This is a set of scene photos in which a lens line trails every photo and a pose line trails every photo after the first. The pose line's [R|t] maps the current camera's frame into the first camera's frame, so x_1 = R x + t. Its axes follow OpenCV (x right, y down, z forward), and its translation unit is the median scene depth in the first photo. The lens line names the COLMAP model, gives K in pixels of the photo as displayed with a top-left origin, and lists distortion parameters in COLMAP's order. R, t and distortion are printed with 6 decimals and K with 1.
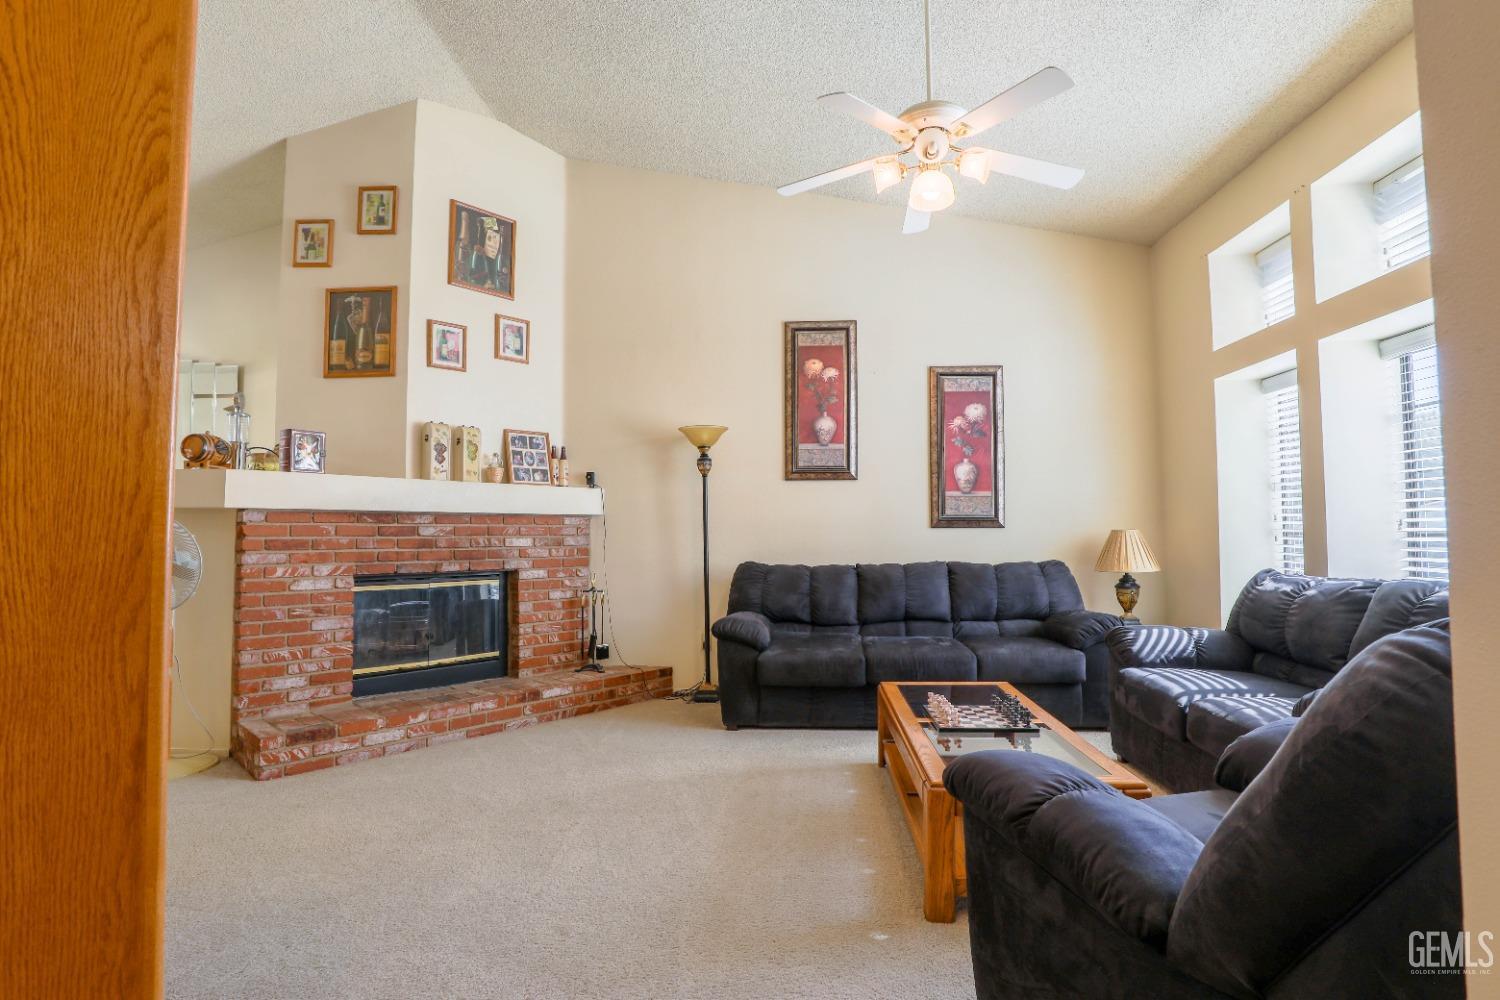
lens RADIAL K [[735.9, 0, 750.0], [0, 735.9, 500.0], [0, 0, 1]] dist [-0.002074, -0.000525]
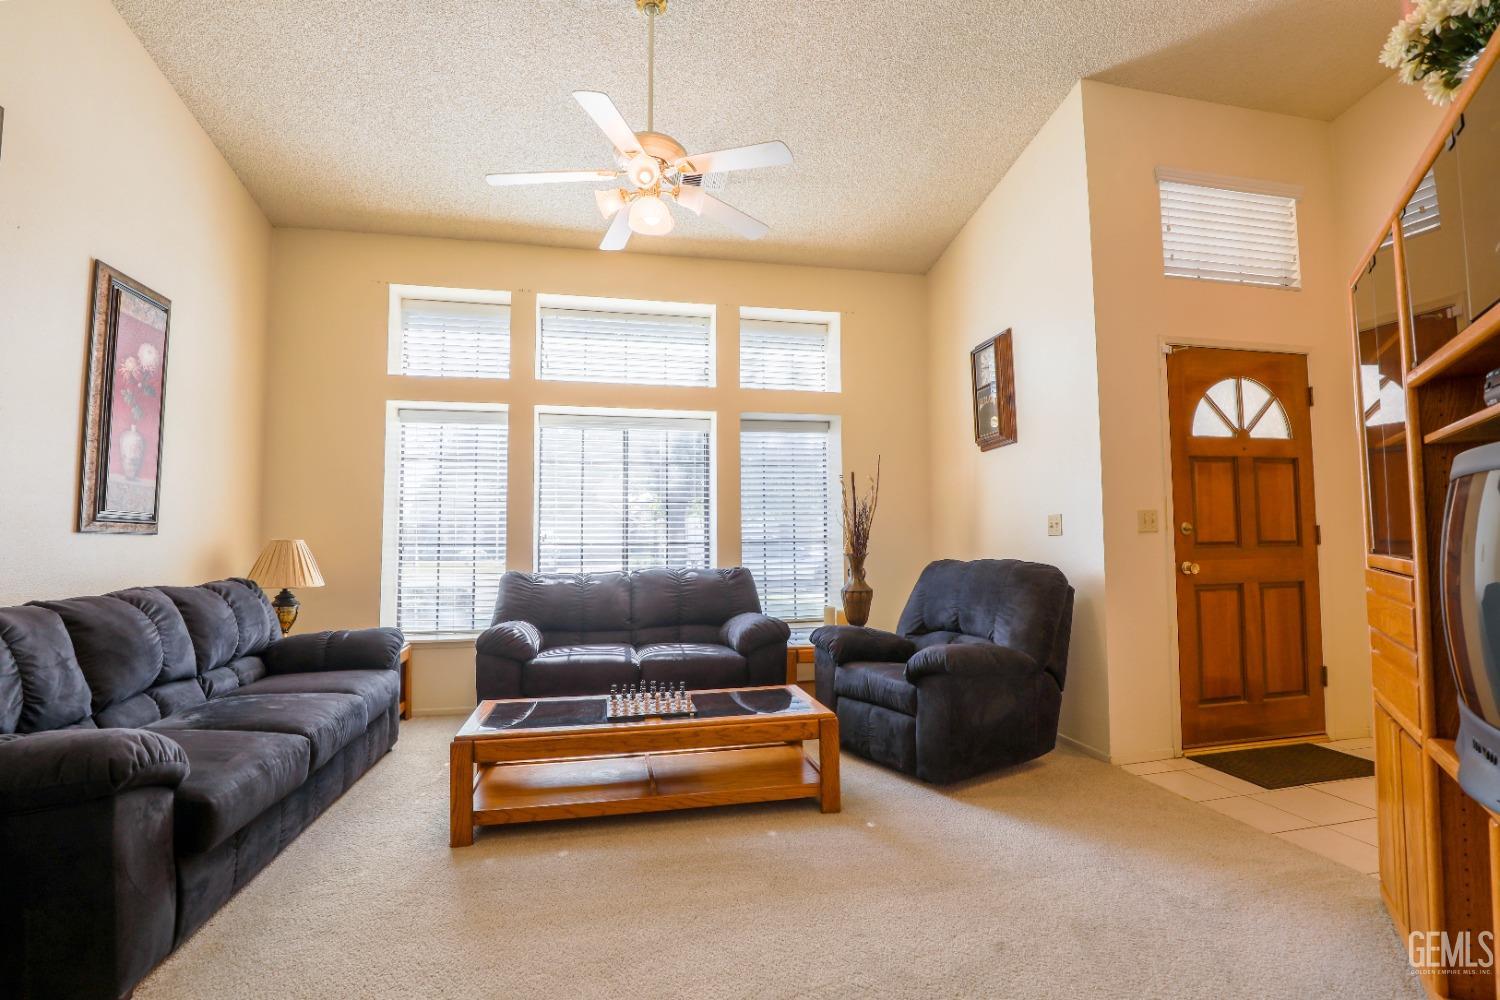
lens RADIAL K [[735.9, 0, 750.0], [0, 735.9, 500.0], [0, 0, 1]] dist [-0.002074, -0.000525]
pose [[-0.258334, 0.059496, 0.964222, -0.600055], [-0.043127, 0.996396, -0.073036, 0.042281], [-0.965093, -0.060451, -0.254837, 0.845911]]
